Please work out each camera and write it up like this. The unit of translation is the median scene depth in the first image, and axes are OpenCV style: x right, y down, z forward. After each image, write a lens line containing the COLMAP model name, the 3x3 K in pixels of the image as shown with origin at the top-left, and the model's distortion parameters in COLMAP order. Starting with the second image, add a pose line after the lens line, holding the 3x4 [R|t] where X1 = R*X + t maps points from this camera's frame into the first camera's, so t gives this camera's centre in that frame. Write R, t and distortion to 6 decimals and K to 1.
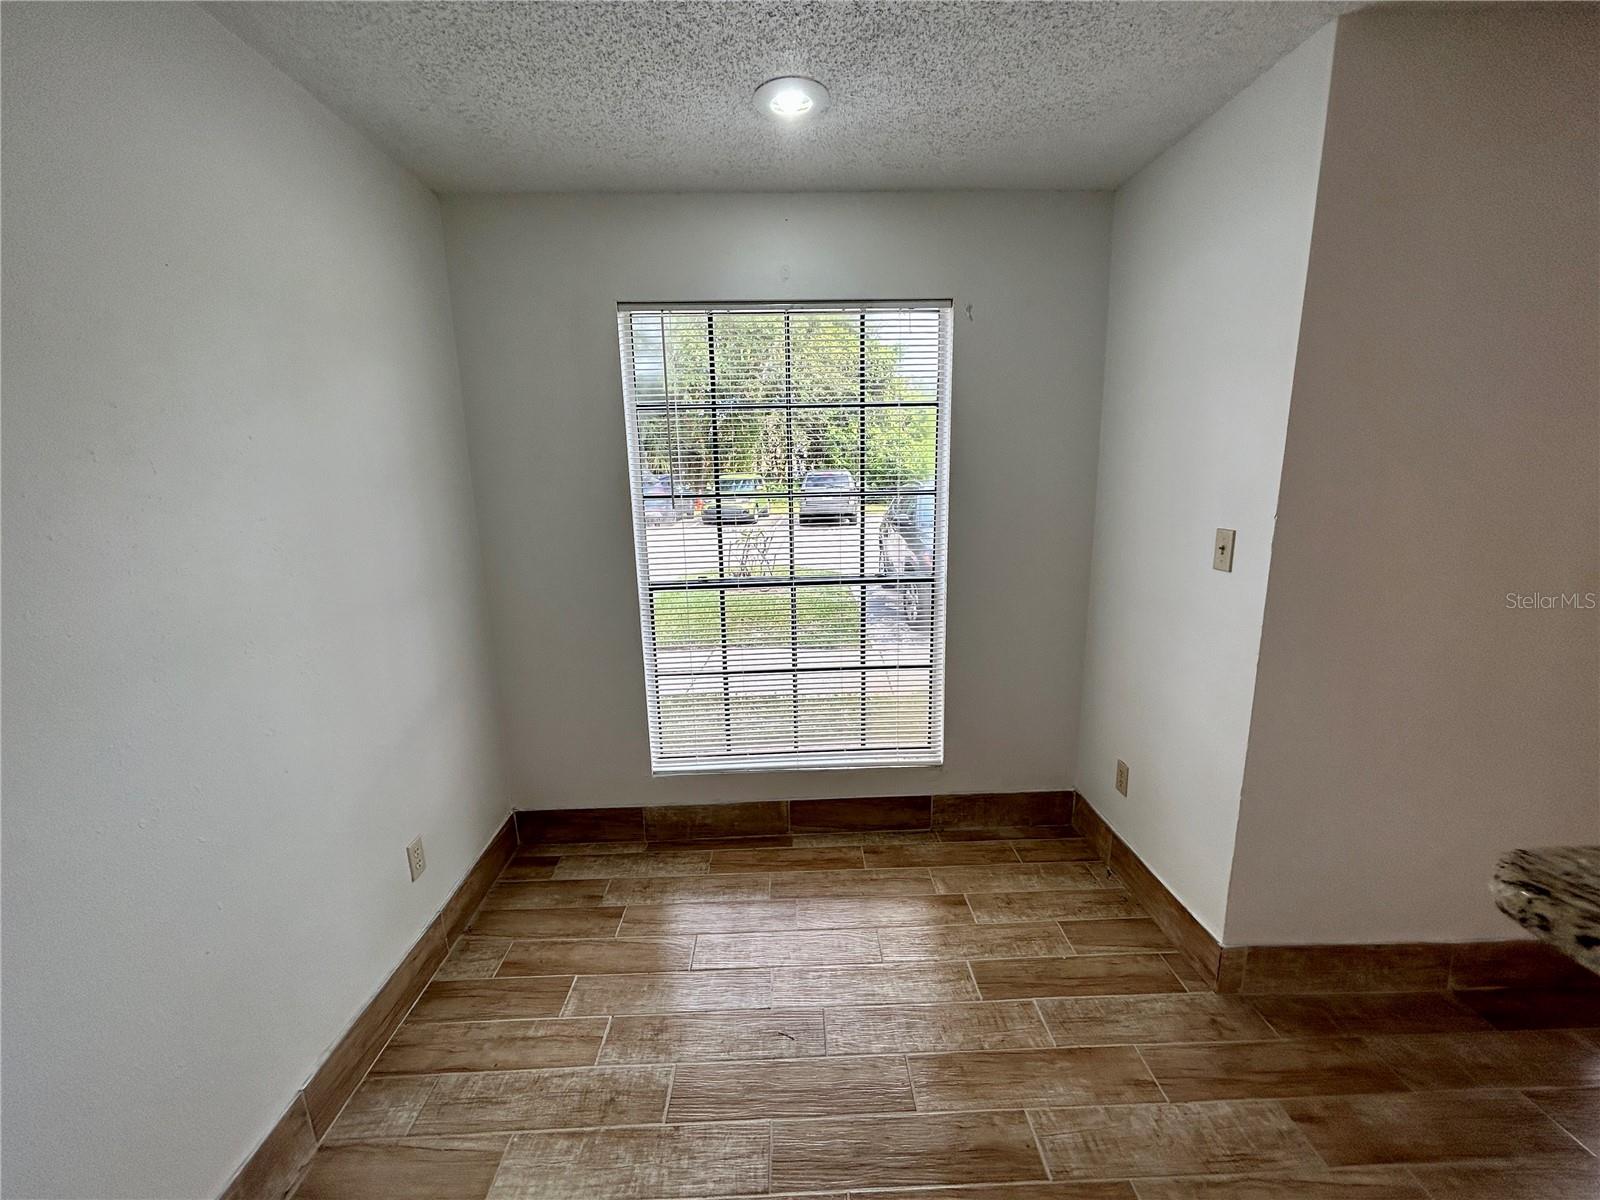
lens RADIAL K [[643.1, 0, 801.2], [0, 643.1, 596.5], [0, 0, 1]] dist [0.000296, -0.000369]
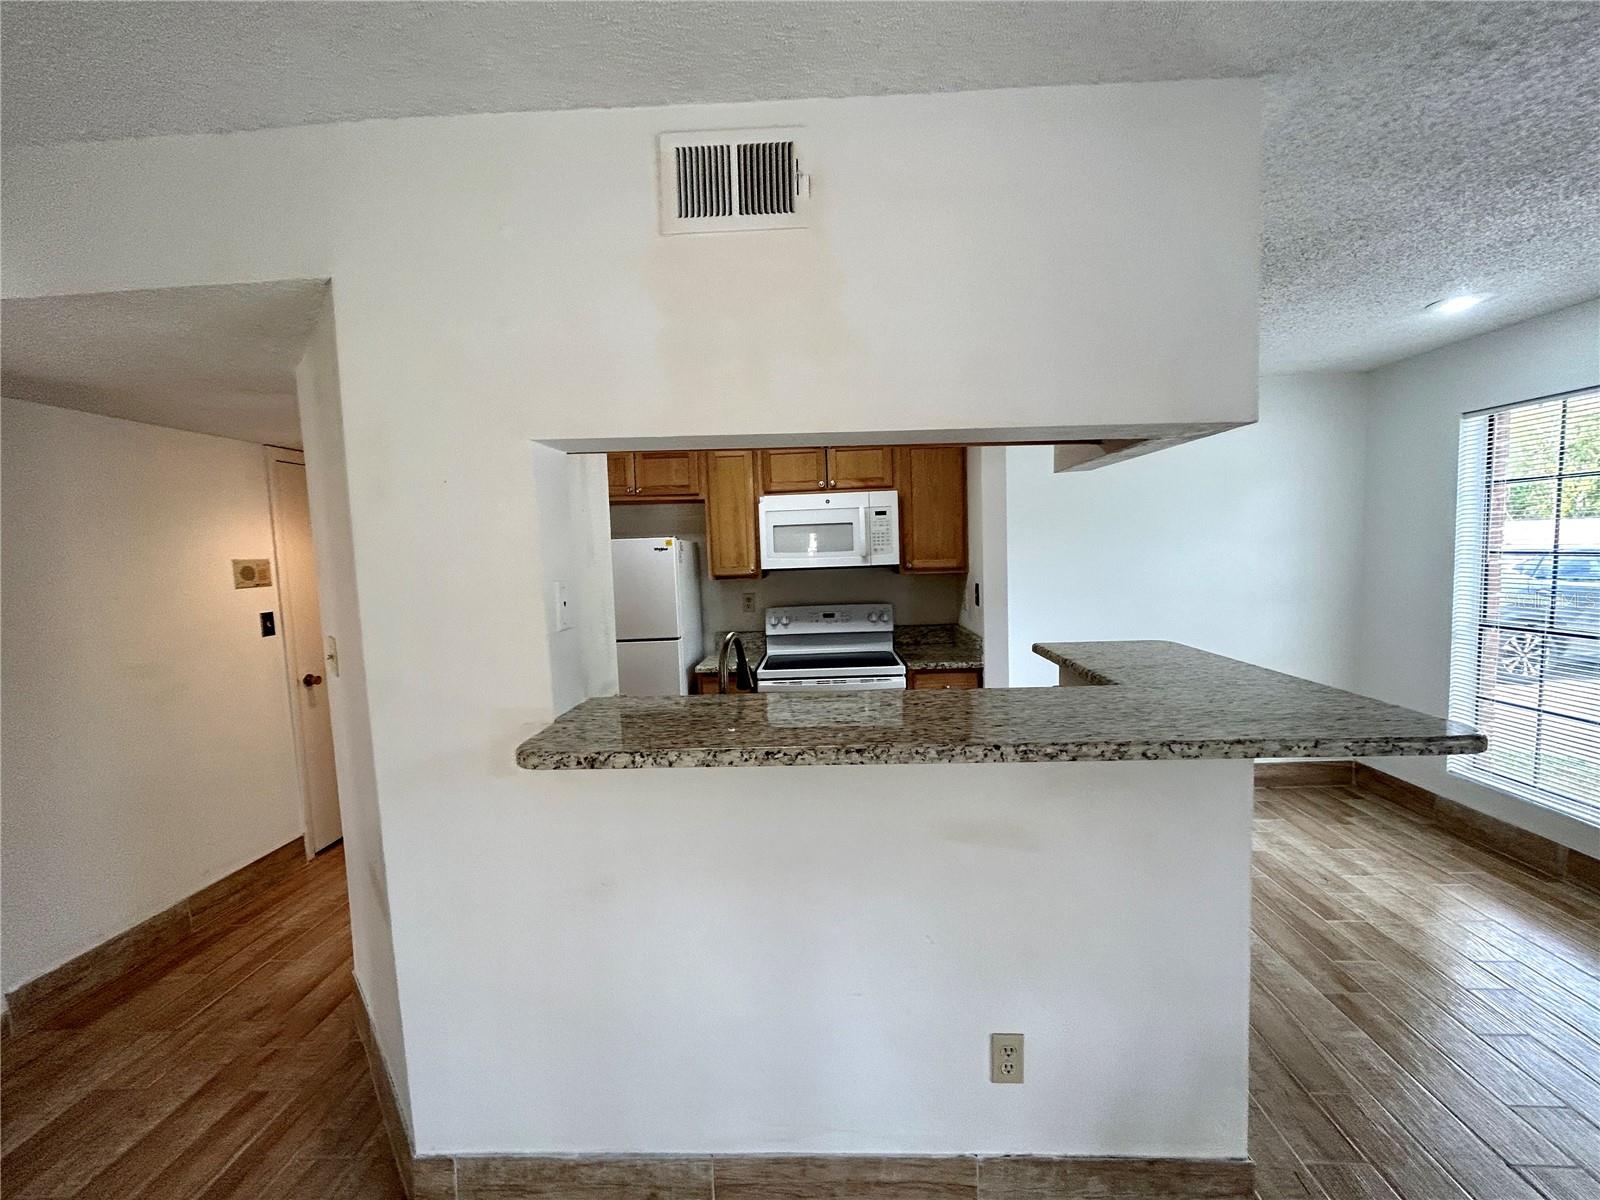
lens RADIAL K [[643.1, 0, 801.2], [0, 643.1, 596.5], [0, 0, 1]] dist [0.000296, -0.000369]
pose [[-0.082585, 0.094273, -0.992115, 1.184284], [-0.165978, 0.980311, 0.106968, 0.018165], [0.982665, 0.173503, -0.065312, -0.237163]]
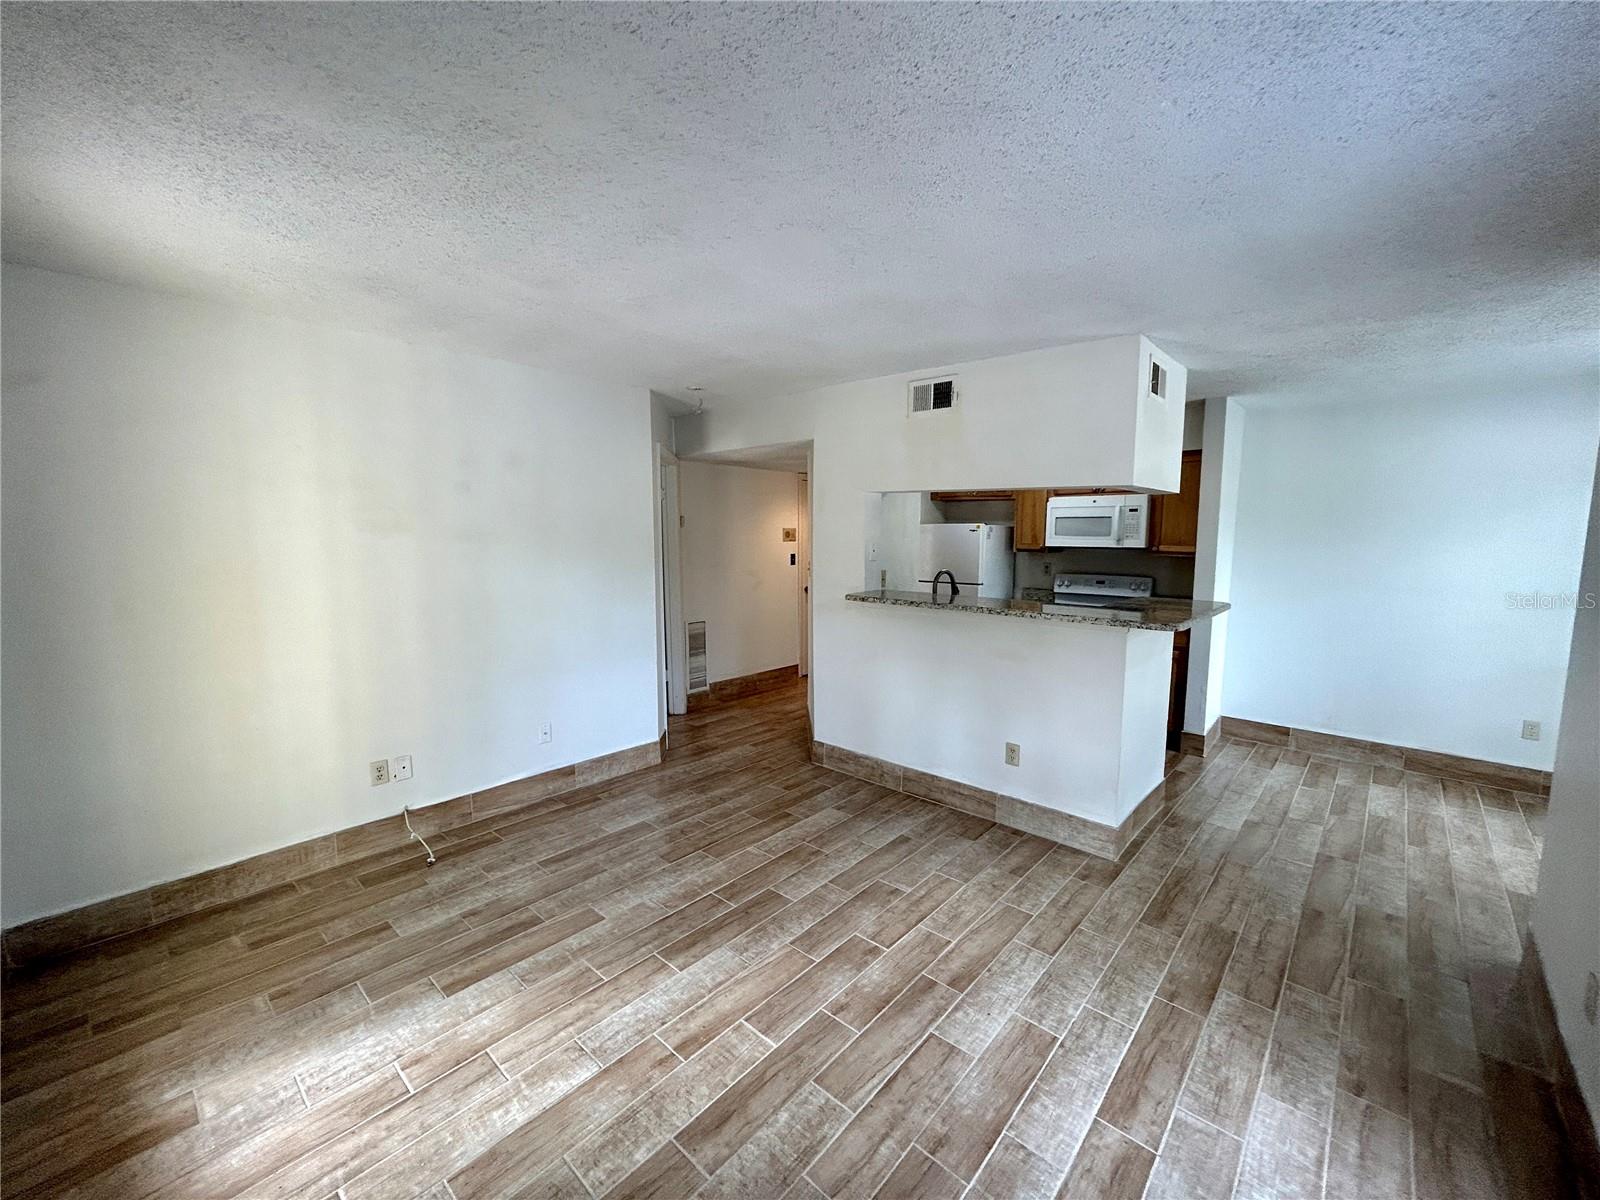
lens RADIAL K [[643.1, 0, 801.2], [0, 643.1, 596.5], [0, 0, 1]] dist [0.000296, -0.000369]
pose [[-0.702348, 0.087704, -0.706410, 1.902556], [-0.135567, 0.957737, 0.253694, -0.153741], [0.698805, 0.273947, -0.660775, 0.496754]]
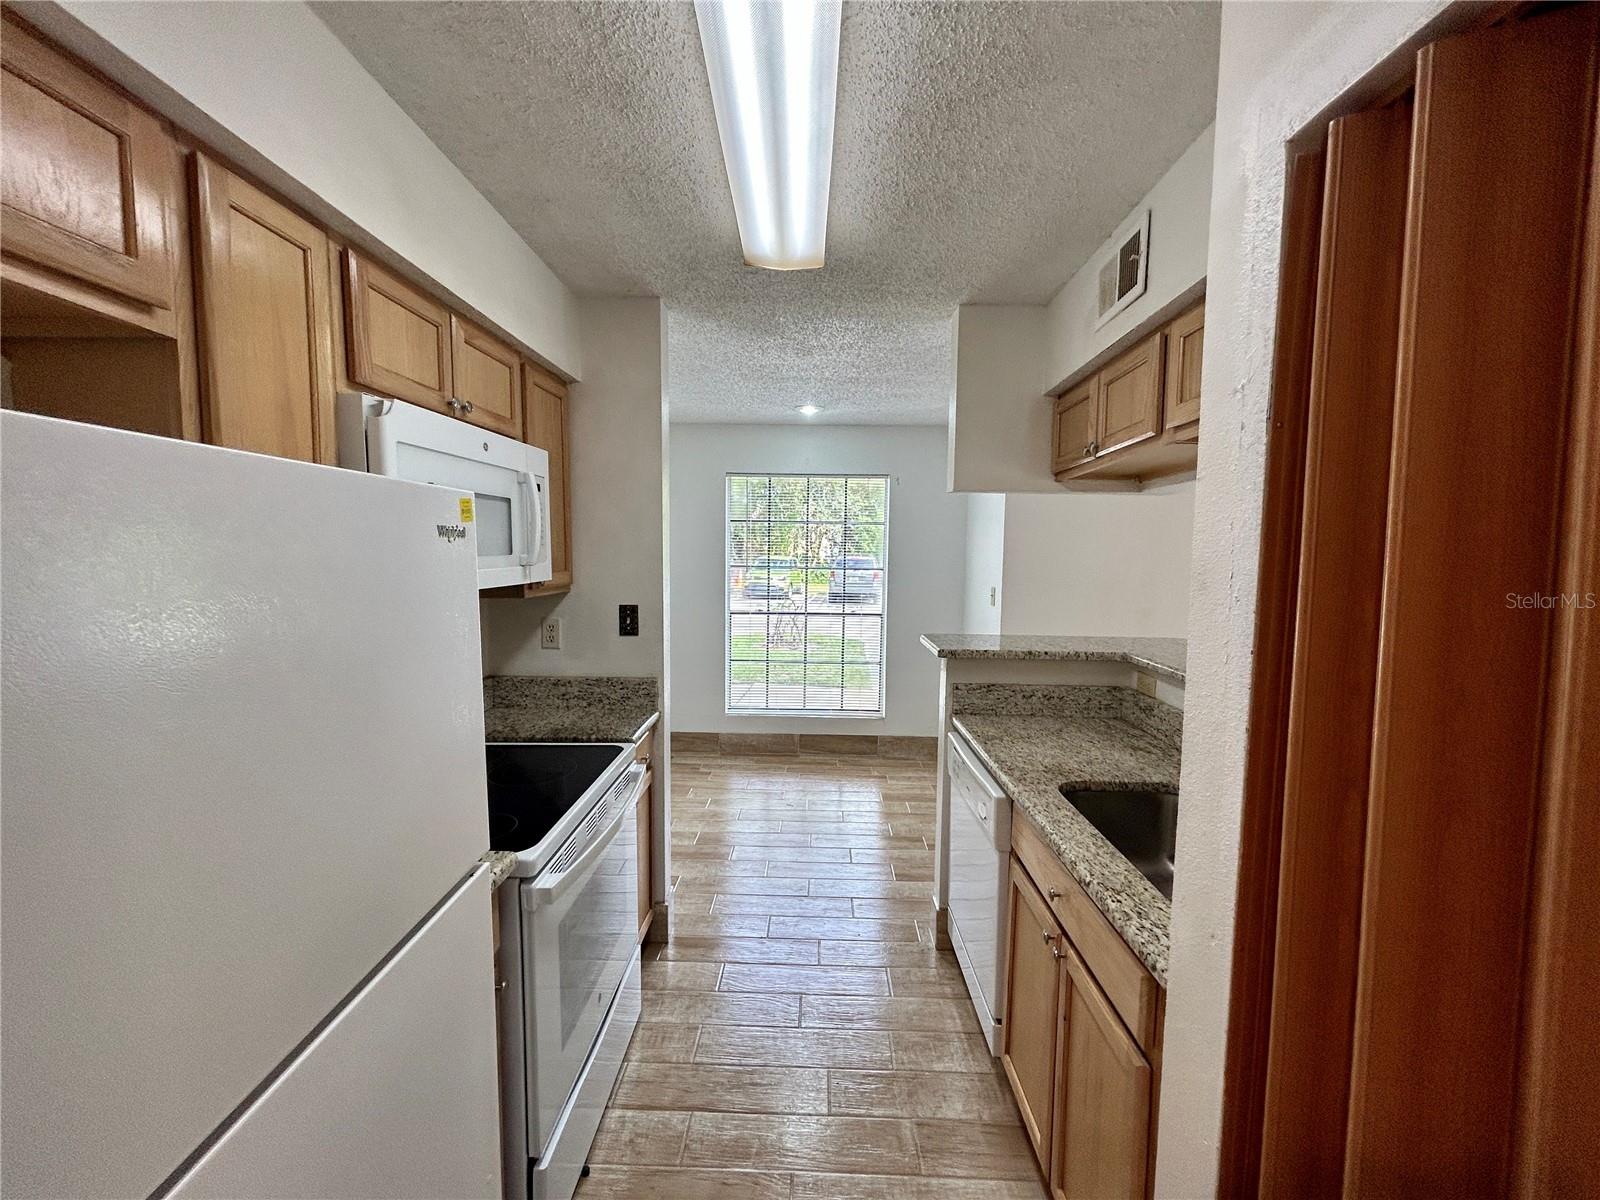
lens RADIAL K [[643.1, 0, 801.2], [0, 643.1, 596.5], [0, 0, 1]] dist [0.000296, -0.000369]
pose [[0.997843, 0.033217, -0.056615, 0.085742], [-0.040103, 0.991322, -0.125190, 0.176910], [0.051966, 0.127190, 0.990516, -0.935914]]
